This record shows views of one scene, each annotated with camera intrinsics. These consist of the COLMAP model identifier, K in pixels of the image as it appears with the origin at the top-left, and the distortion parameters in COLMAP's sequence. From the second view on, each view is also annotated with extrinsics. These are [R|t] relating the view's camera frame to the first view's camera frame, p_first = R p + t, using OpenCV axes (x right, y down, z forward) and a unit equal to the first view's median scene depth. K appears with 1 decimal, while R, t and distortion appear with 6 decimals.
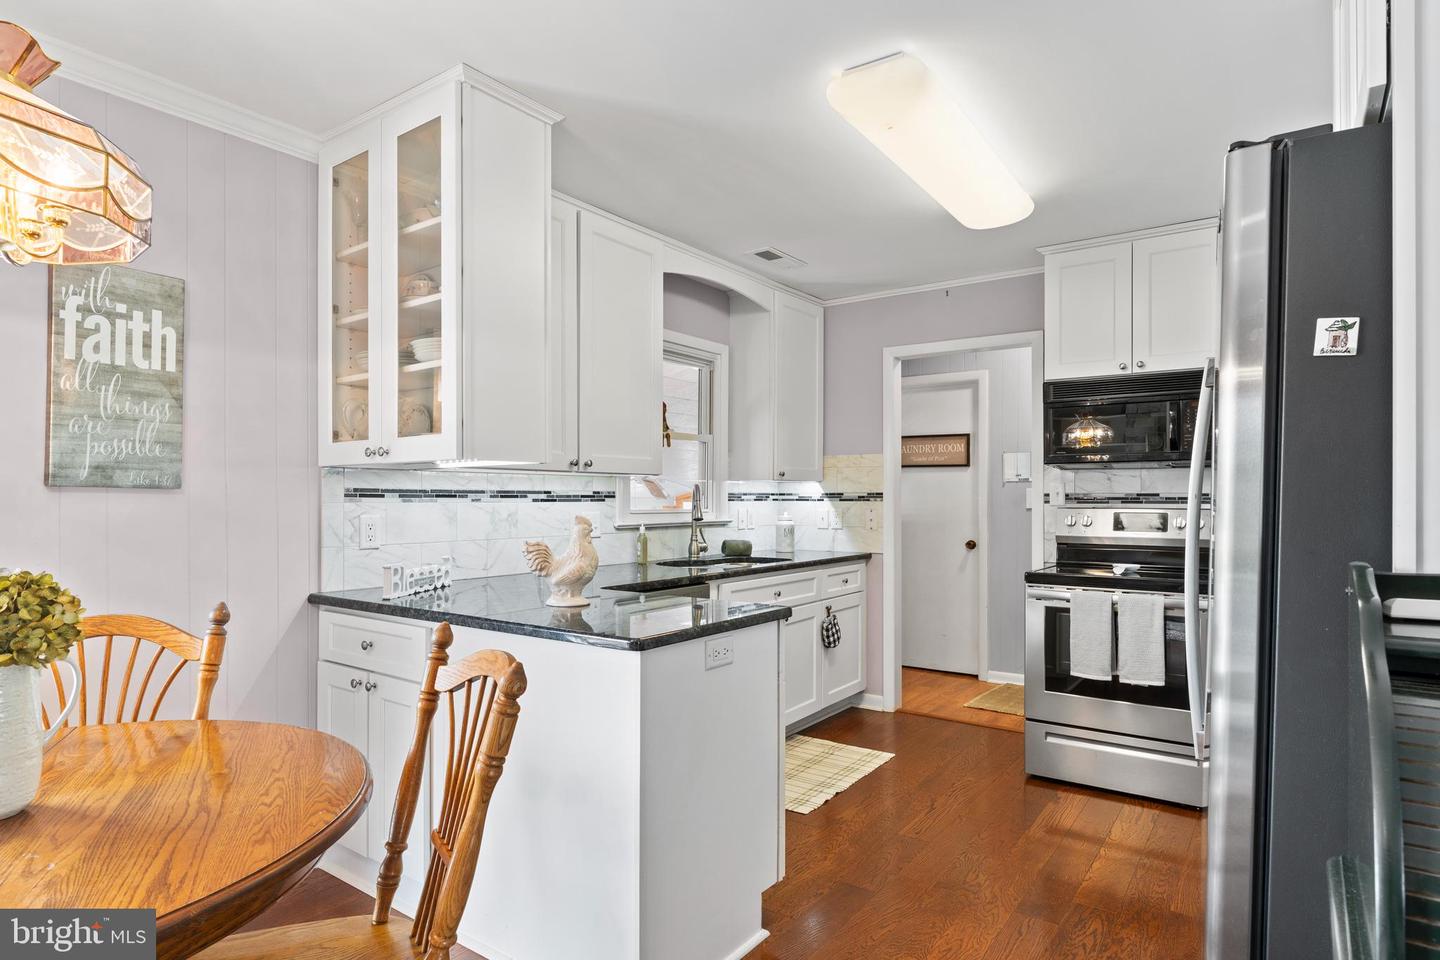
lens RADIAL K [[805.6, 0, 709.5], [0, 805.6, 495.8], [0, 0, 1]] dist [-0.007171, -0.001551]
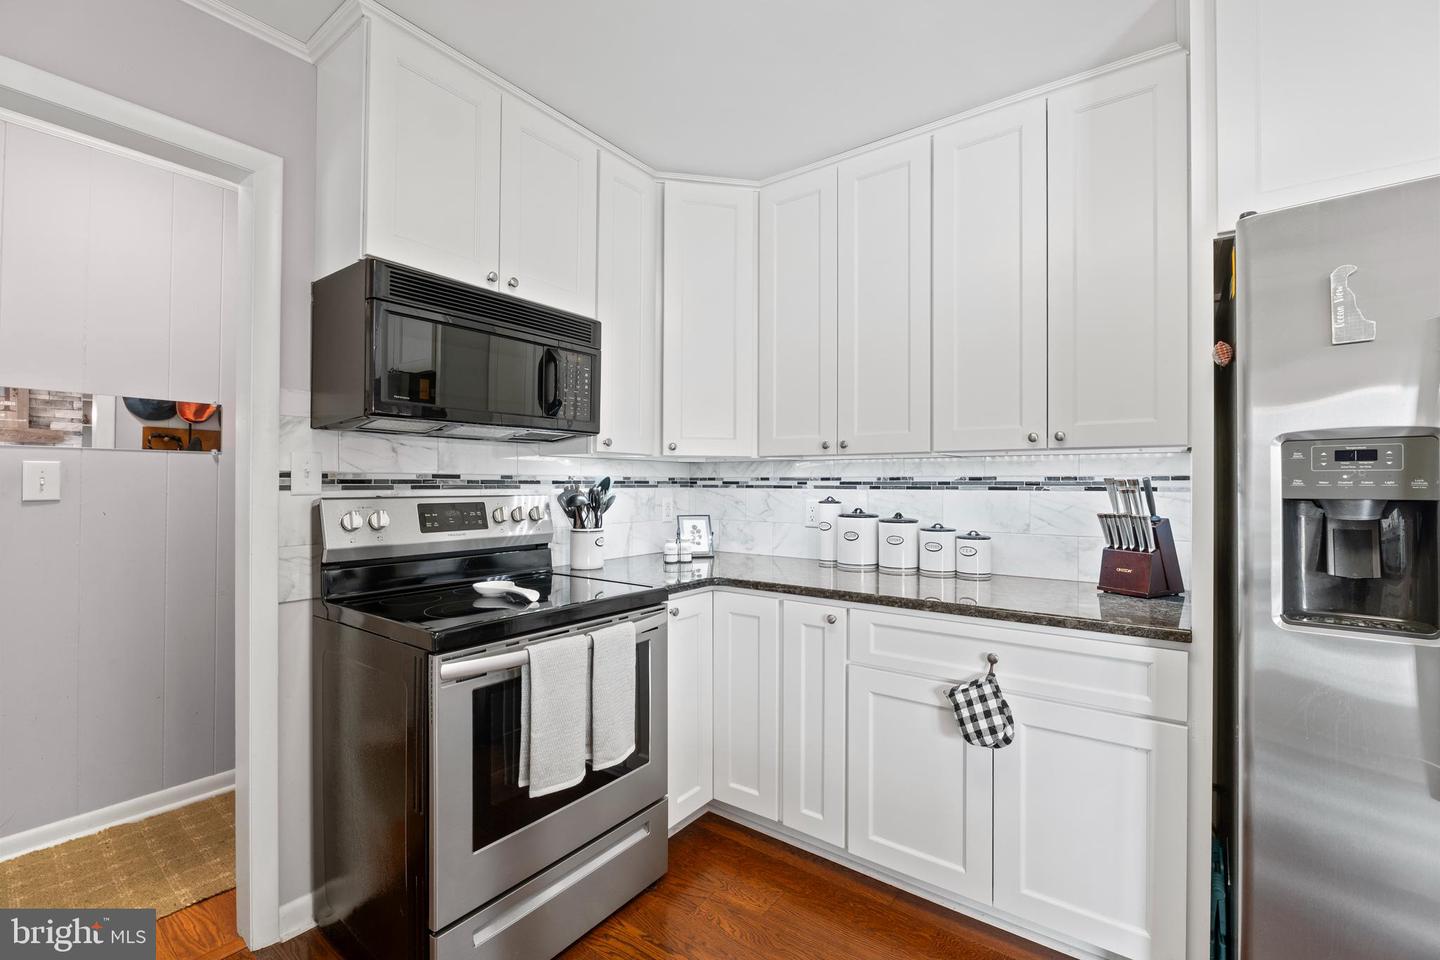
lens RADIAL K [[618.6, 0, 722.6], [0, 618.6, 477.7], [0, 0, 1]] dist [-0.005380, -0.000065]
pose [[0.008988, 0.009085, 0.999918, 0.018873], [-0.004076, 0.999951, -0.009049, 0.003462], [-0.999951, -0.003995, 0.009024, 0.694542]]
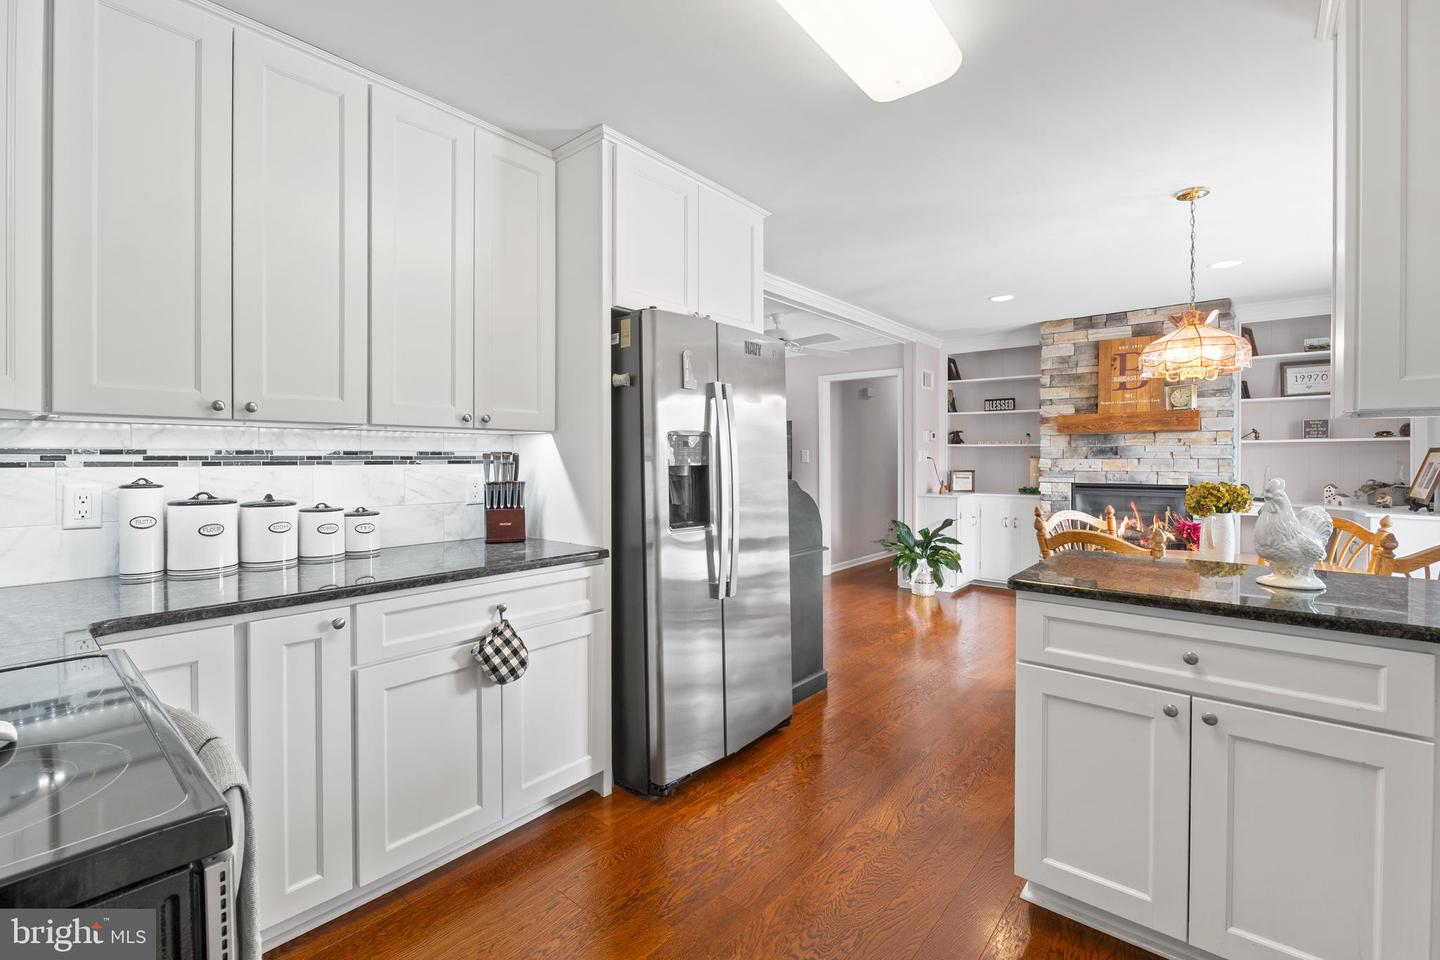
lens RADIAL K [[618.6, 0, 720.4], [0, 618.6, 458.4], [0, 0, 1]] dist [-0.005380, -0.000065]
pose [[-0.996152, 0.000788, 0.087637, 0.073140], [0.000747, 1.000000, -0.000504, 0.003489], [-0.087638, -0.000437, -0.996152, 0.771664]]
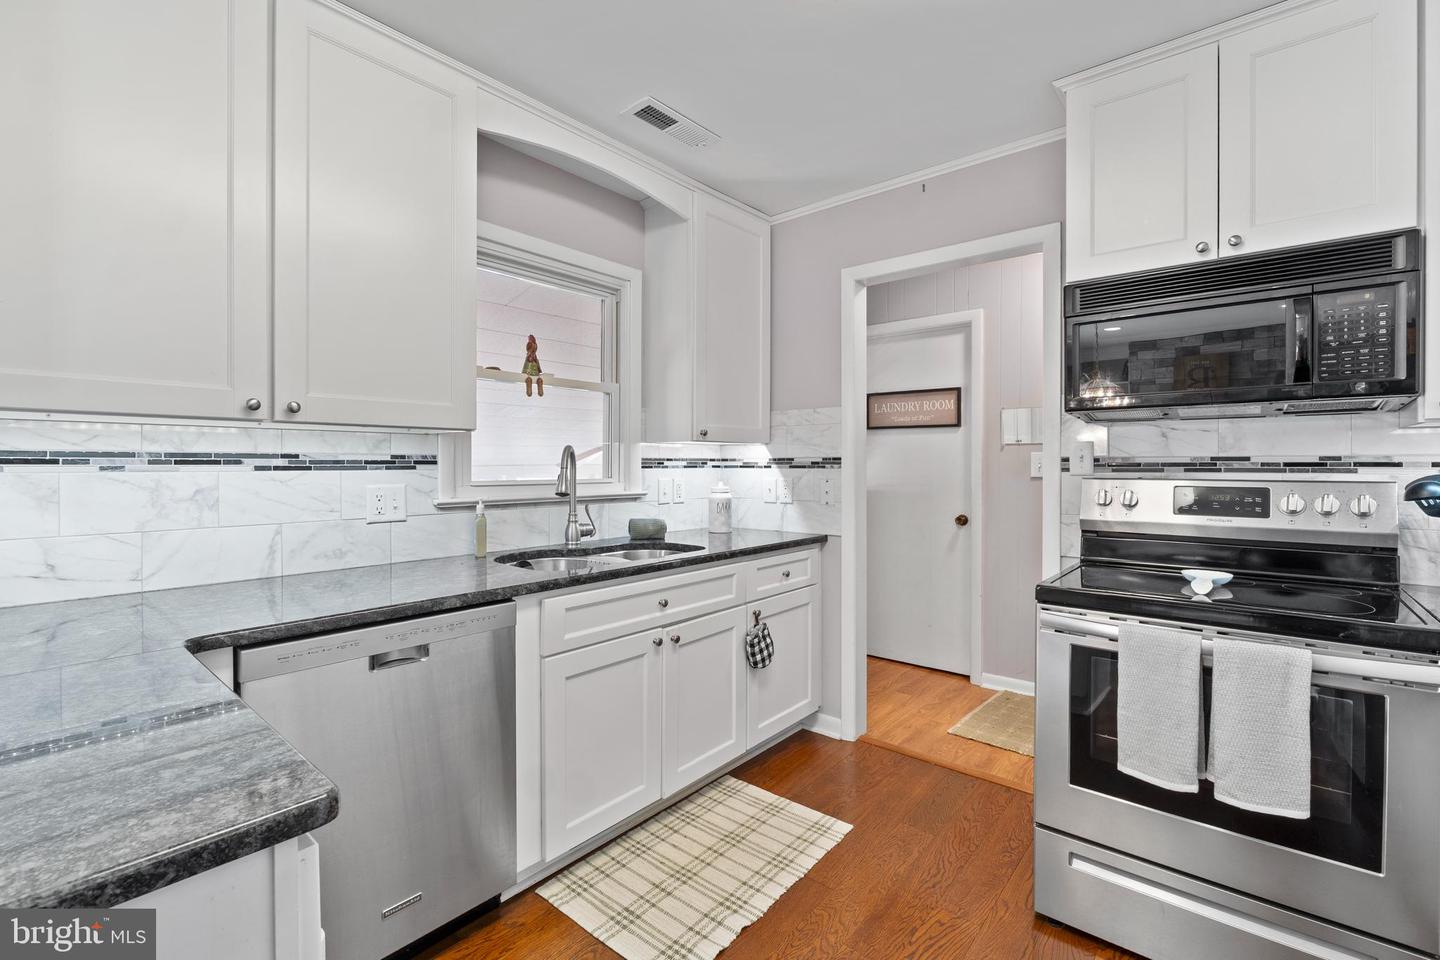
lens RADIAL K [[618.6, 0, 728.9], [0, 618.6, 469.8], [0, 0, 1]] dist [-0.005380, -0.000065]
pose [[0.997689, -0.000462, -0.067943, 0.161348], [0.001201, 0.999940, 0.010845, 0.001616], [0.067934, -0.010902, 0.997630, 0.436160]]
